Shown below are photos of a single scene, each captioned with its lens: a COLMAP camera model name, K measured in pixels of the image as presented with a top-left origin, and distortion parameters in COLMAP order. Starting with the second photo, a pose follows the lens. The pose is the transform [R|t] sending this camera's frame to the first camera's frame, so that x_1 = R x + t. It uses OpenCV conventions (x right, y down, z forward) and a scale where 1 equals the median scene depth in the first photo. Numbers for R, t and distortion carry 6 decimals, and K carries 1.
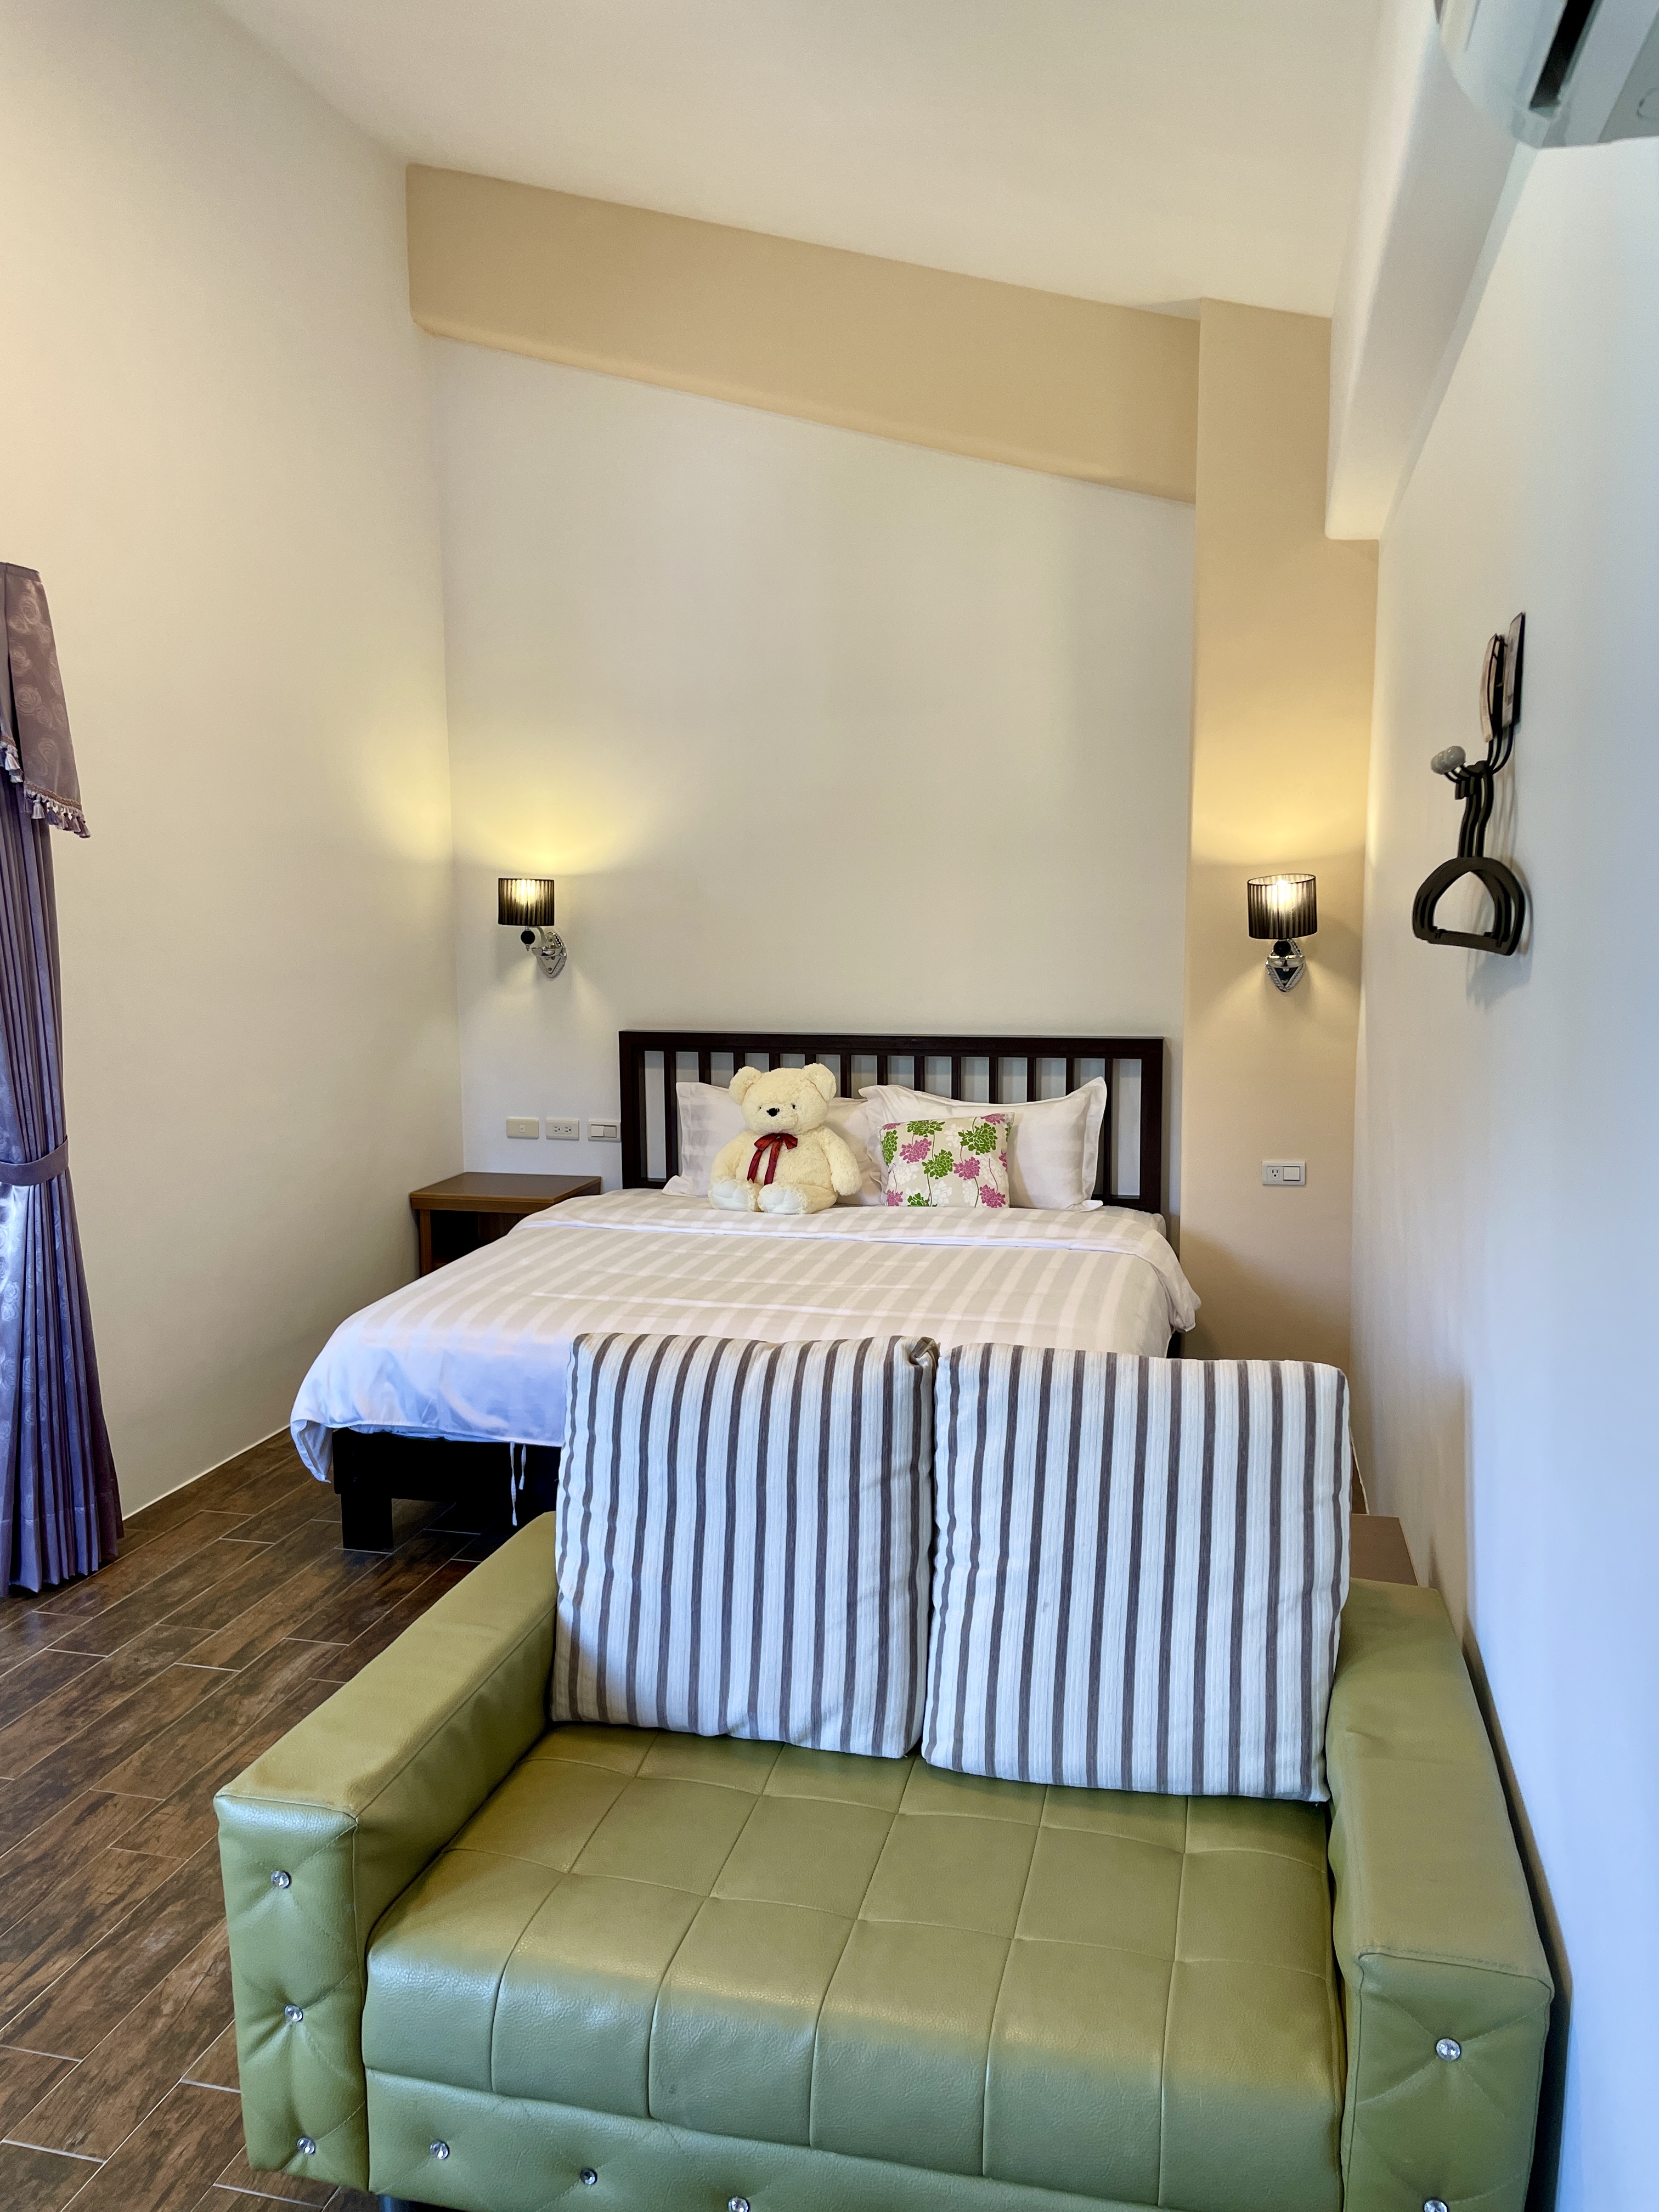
lens RADIAL K [[1685.0, 0, 829.5], [0, 1685.0, 1106.0], [0, 0, 1]] dist [0.100138, -0.001963]
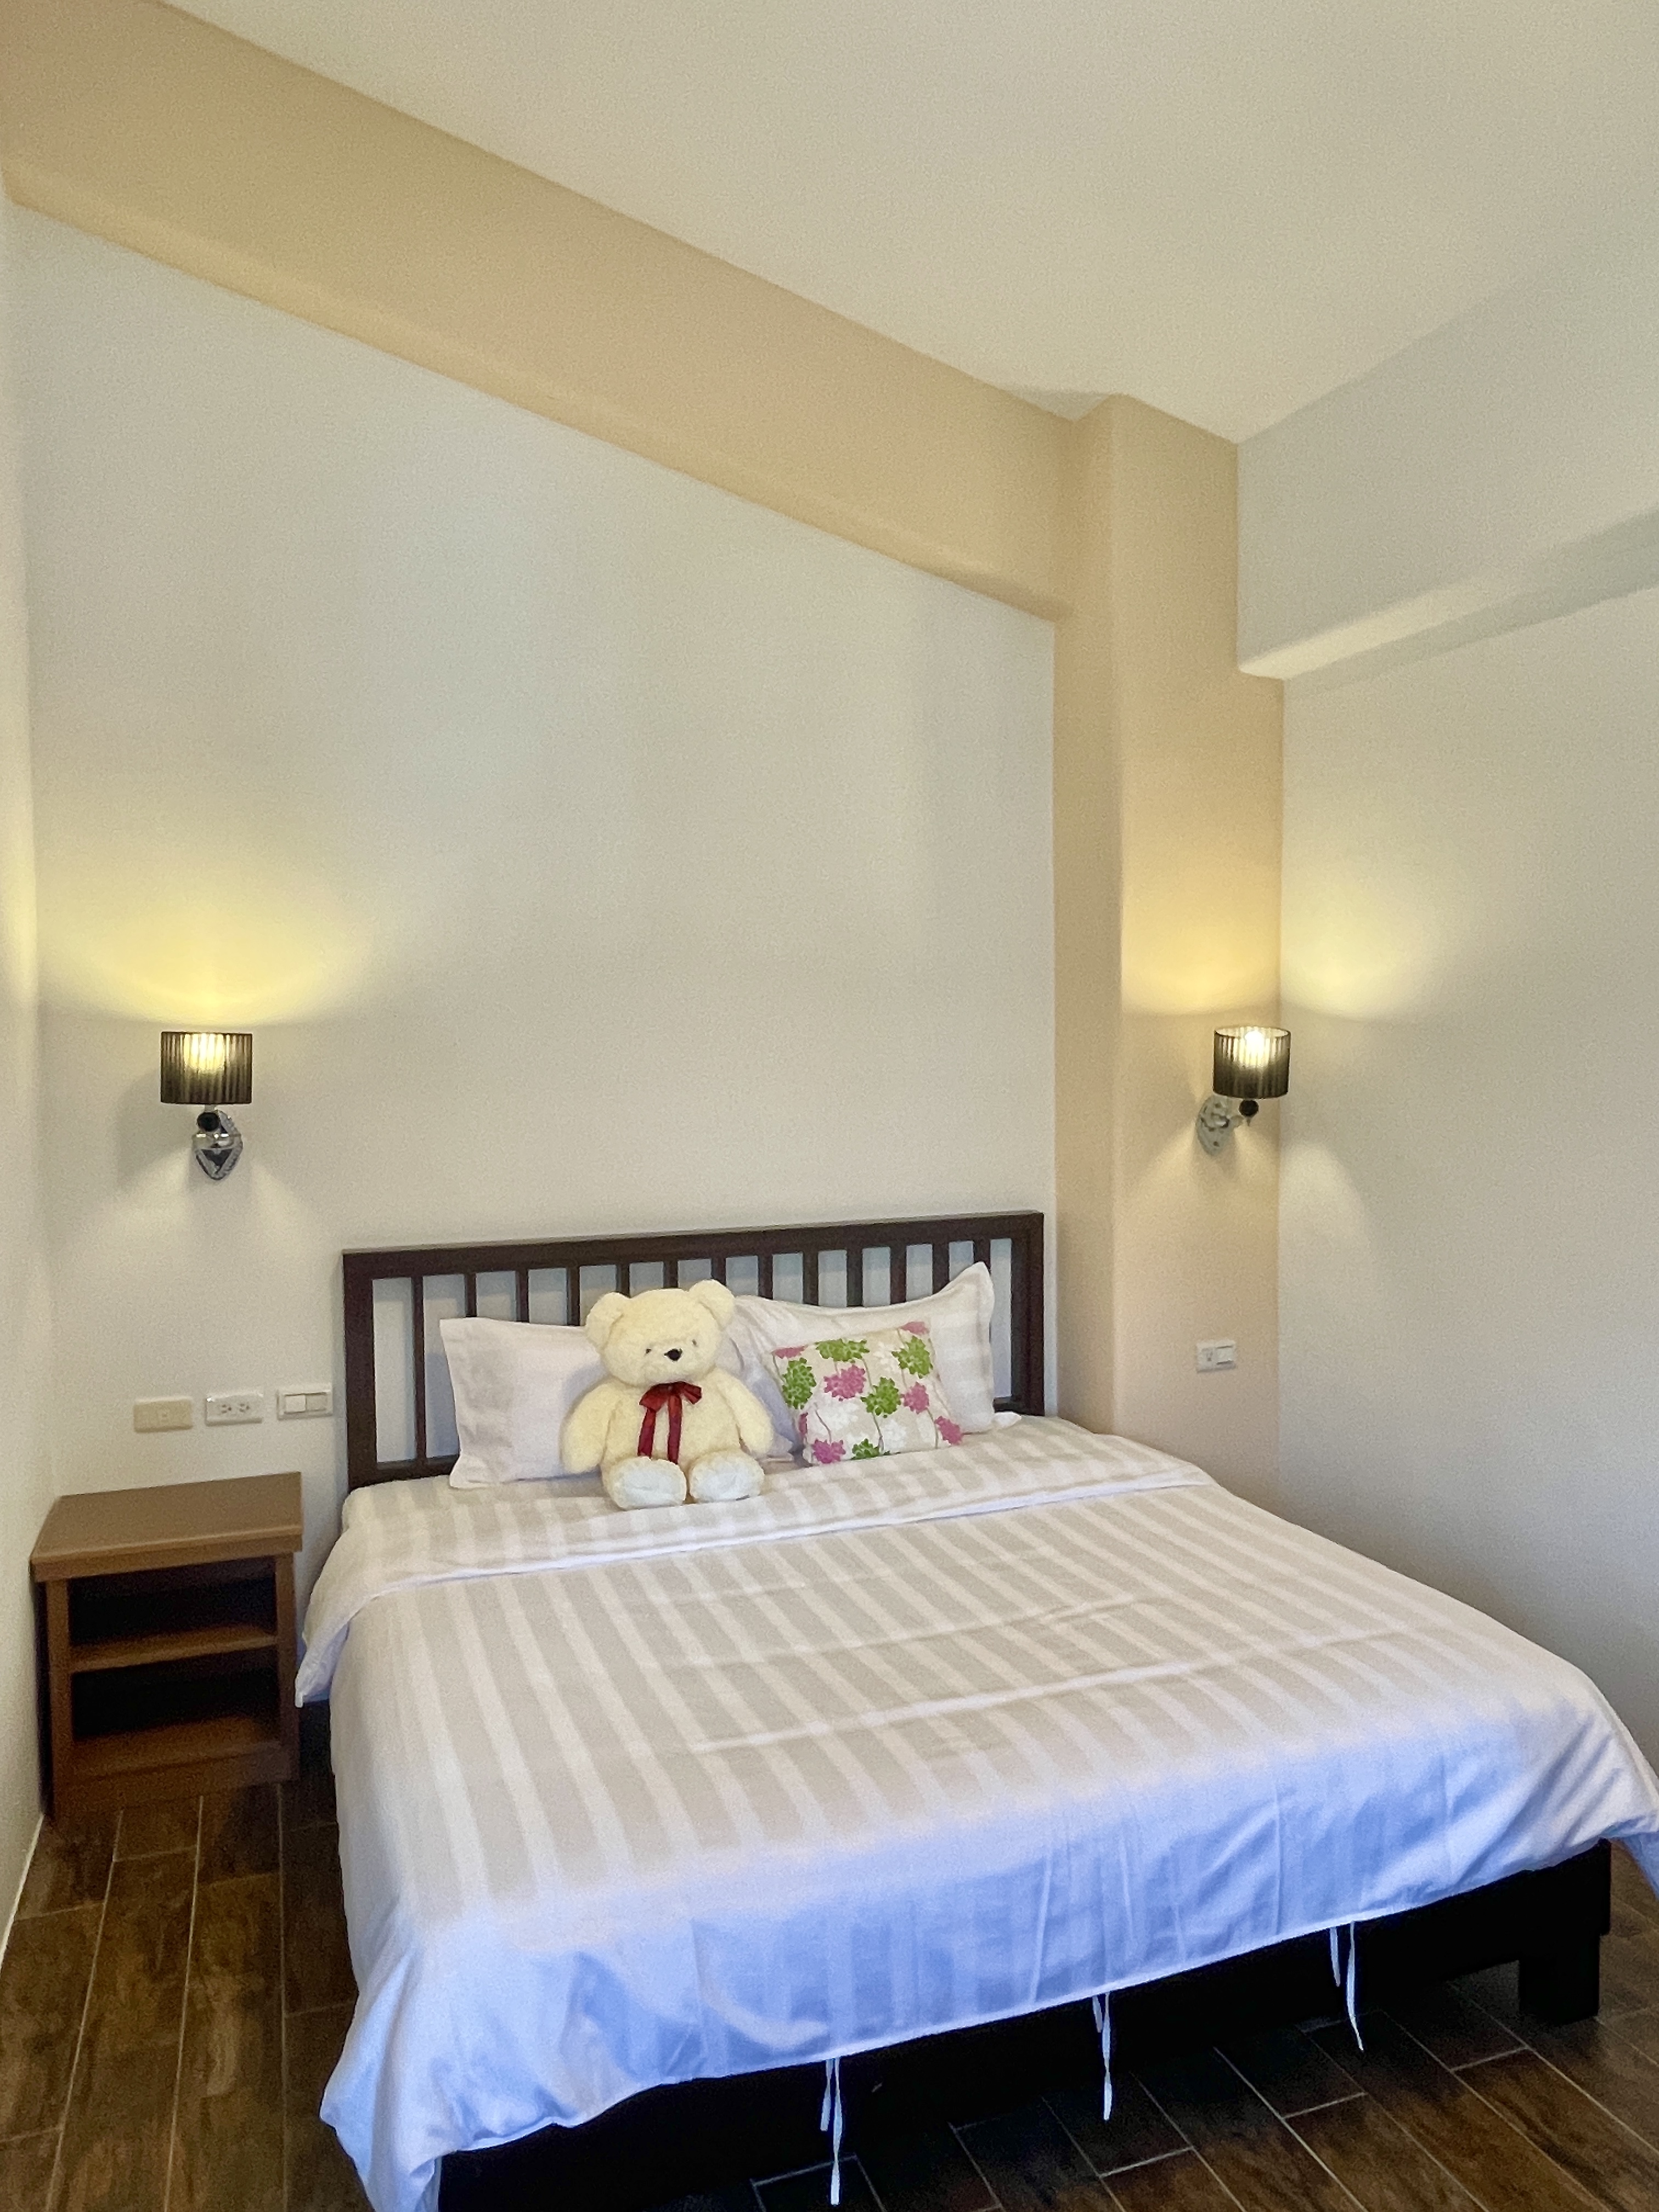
lens RADIAL K [[1537.5, 0, 829.5], [0, 1537.5, 1106.0], [0, 0, 1]] dist [0.004138, -0.001565]
pose [[0.828334, -0.031783, 0.559333, -0.343449], [0.076457, 0.995461, -0.056663, -0.060003], [-0.554993, 0.089701, 0.827004, 0.420874]]
